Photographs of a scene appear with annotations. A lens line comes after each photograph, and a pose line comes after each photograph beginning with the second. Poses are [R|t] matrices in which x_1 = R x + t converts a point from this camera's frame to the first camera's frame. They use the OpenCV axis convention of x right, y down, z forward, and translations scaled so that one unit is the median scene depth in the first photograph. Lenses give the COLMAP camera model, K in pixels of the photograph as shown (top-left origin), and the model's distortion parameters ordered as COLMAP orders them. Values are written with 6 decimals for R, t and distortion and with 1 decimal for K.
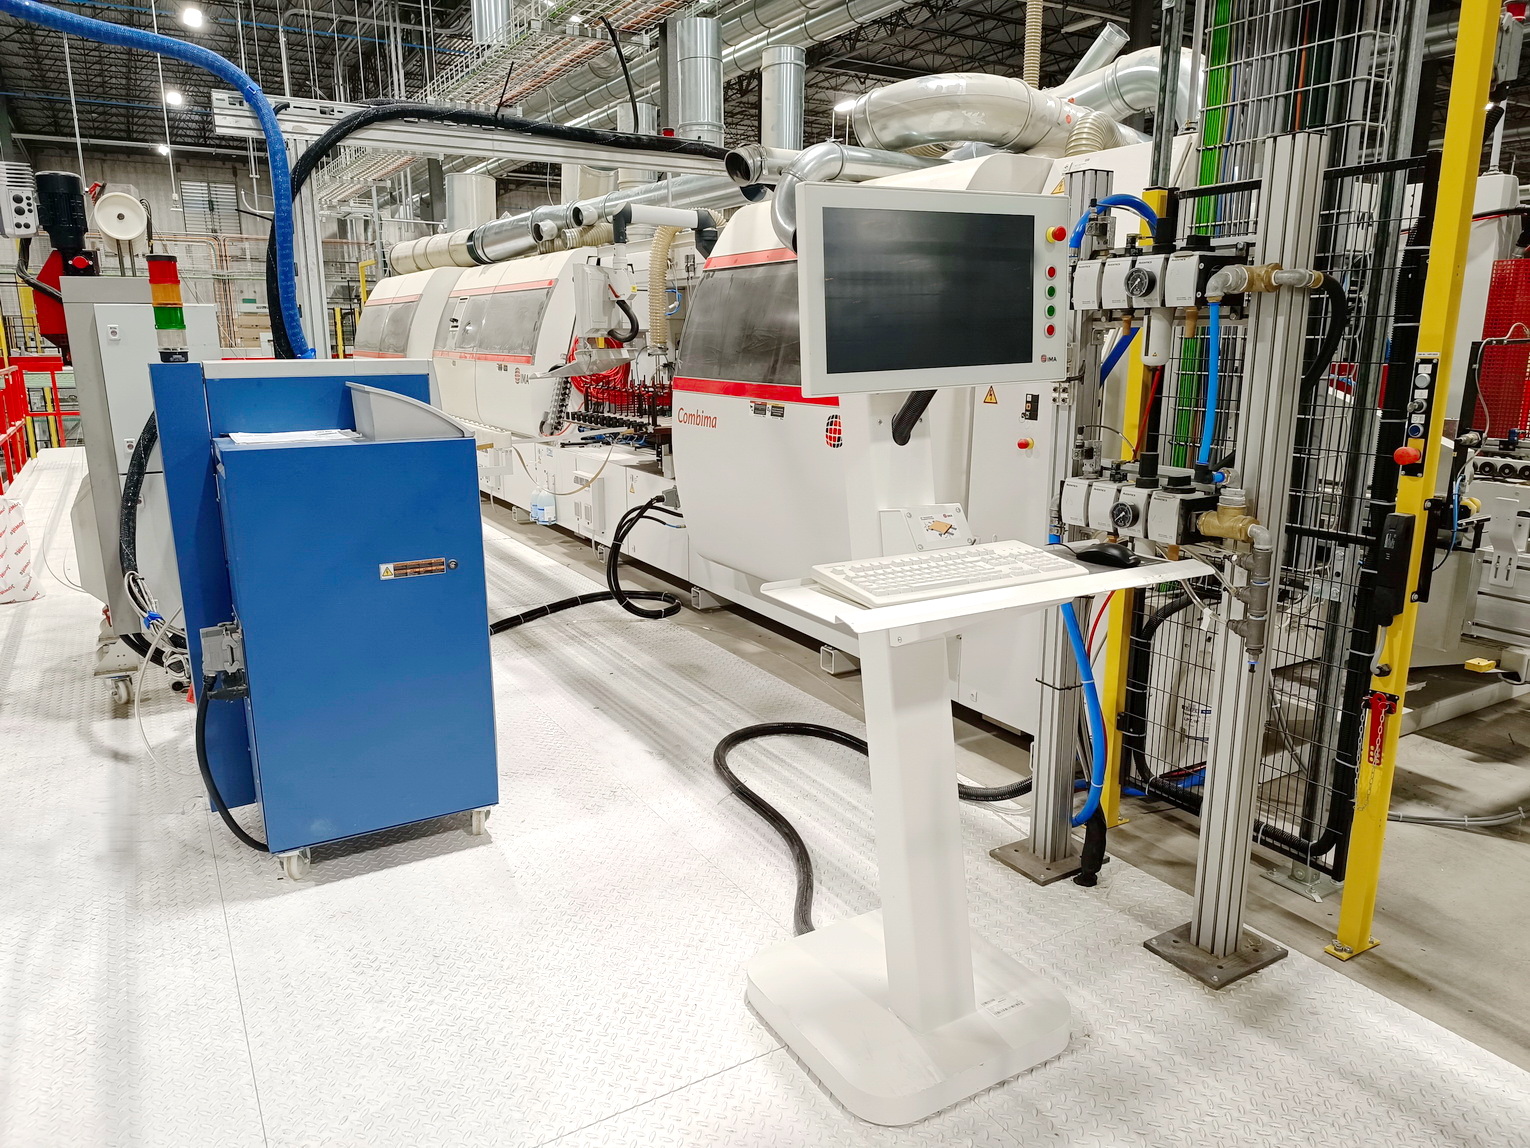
lens RADIAL K [[1053.3, 0, 762.0], [0, 1053.3, 560.6], [0, 0, 1]] dist [0.037747, -0.038336]
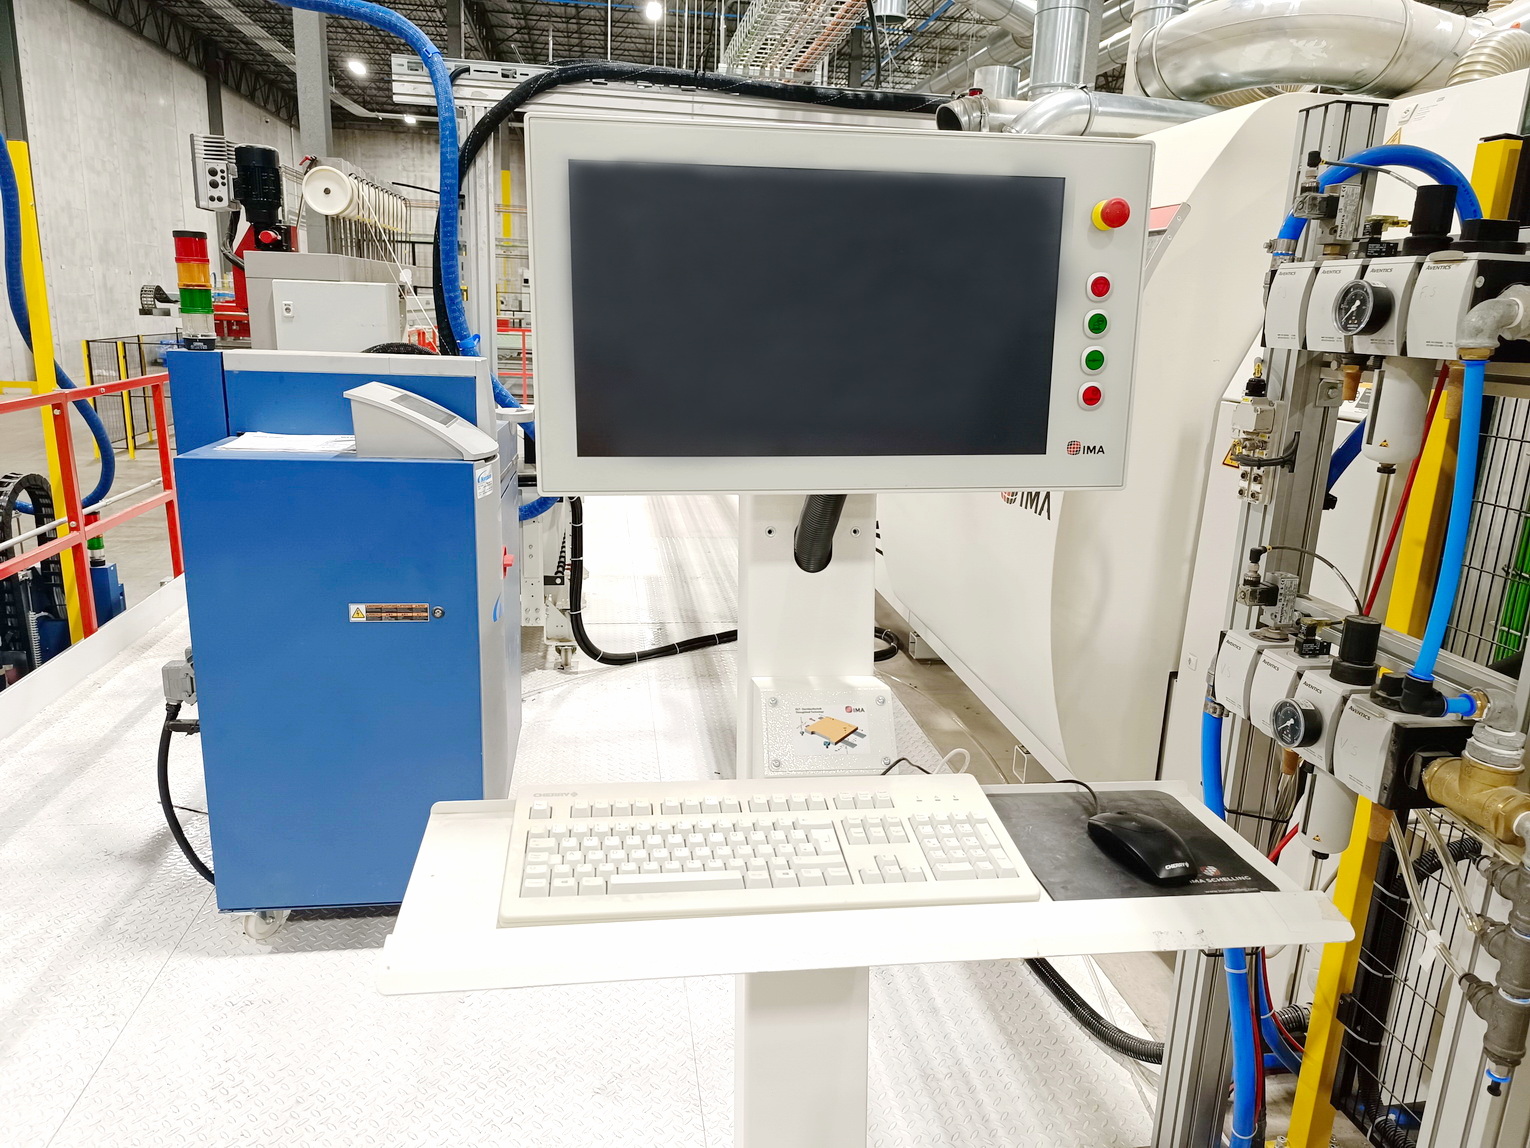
lens RADIAL K [[1053.3, 0, 762.0], [0, 1053.3, 560.6], [0, 0, 1]] dist [0.037747, -0.038336]
pose [[0.926824, 0.124600, -0.354220, 0.178241], [-0.118600, 0.992188, 0.038692, -0.076849], [0.356274, 0.006150, 0.934361, 0.250289]]
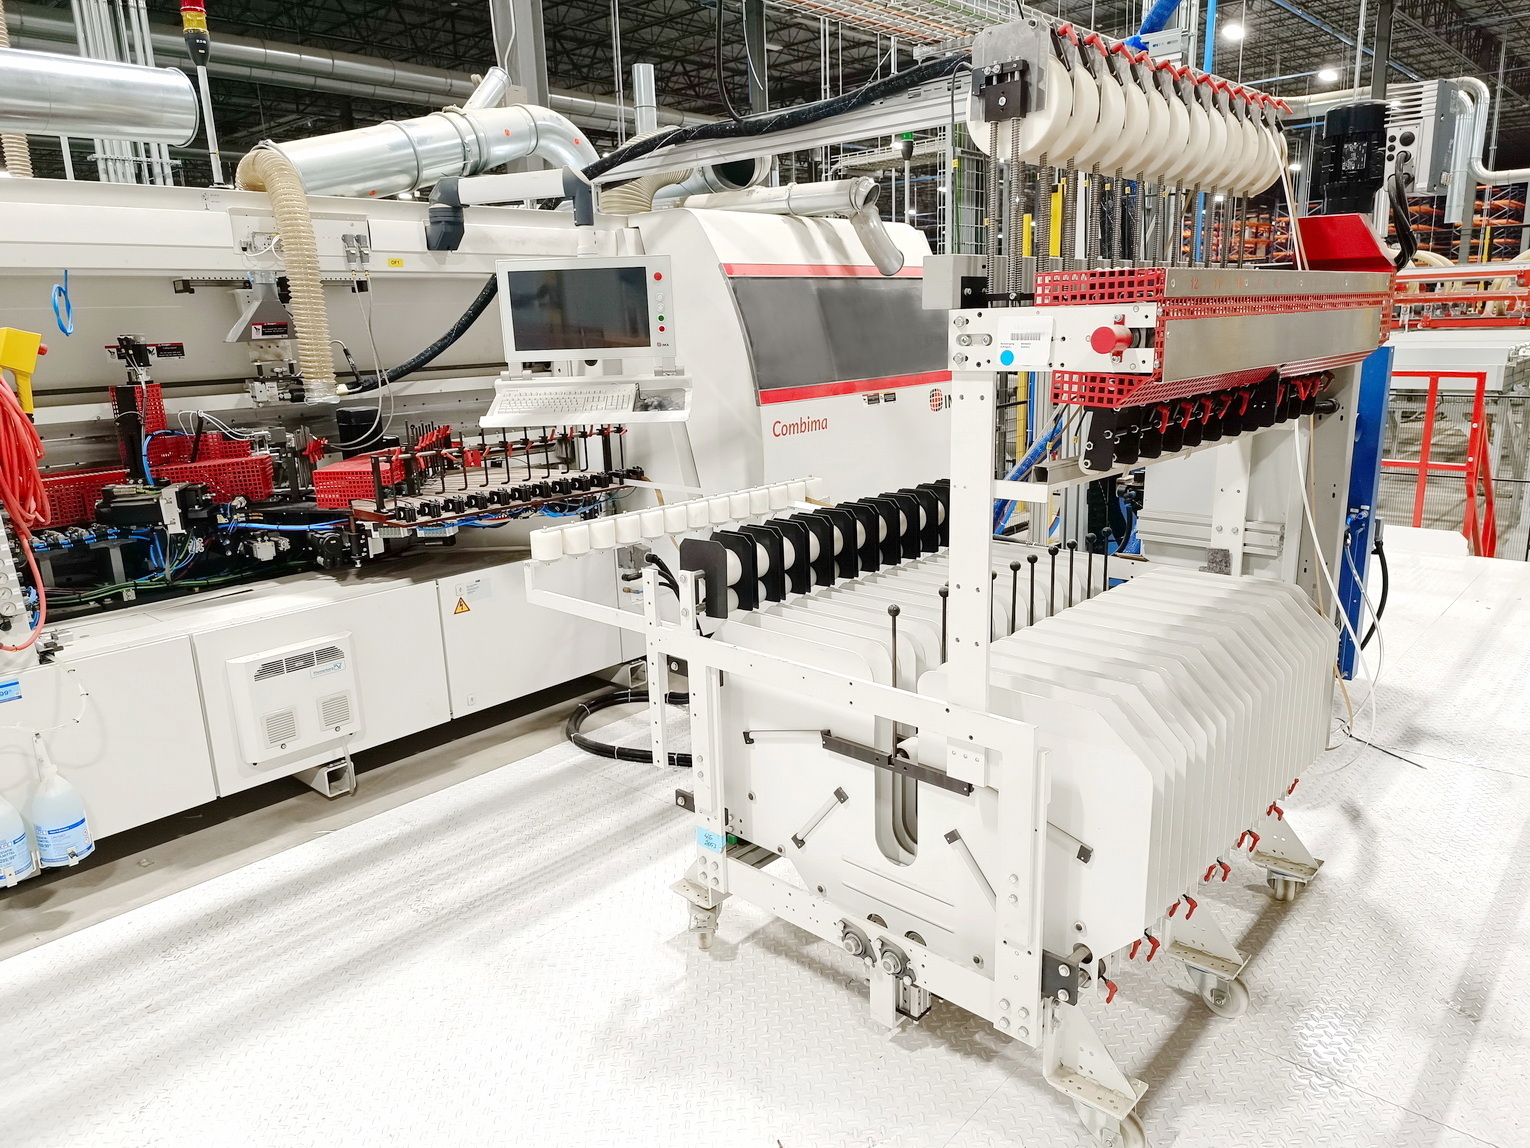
lens RADIAL K [[1053.3, 0, 762.0], [0, 1053.3, 560.6], [0, 0, 1]] dist [0.037747, -0.038336]
pose [[-0.295809, -0.209366, 0.932021, -1.266536], [0.233478, 0.930247, 0.283069, -0.386414], [-0.926275, 0.301341, -0.226293, 1.628785]]
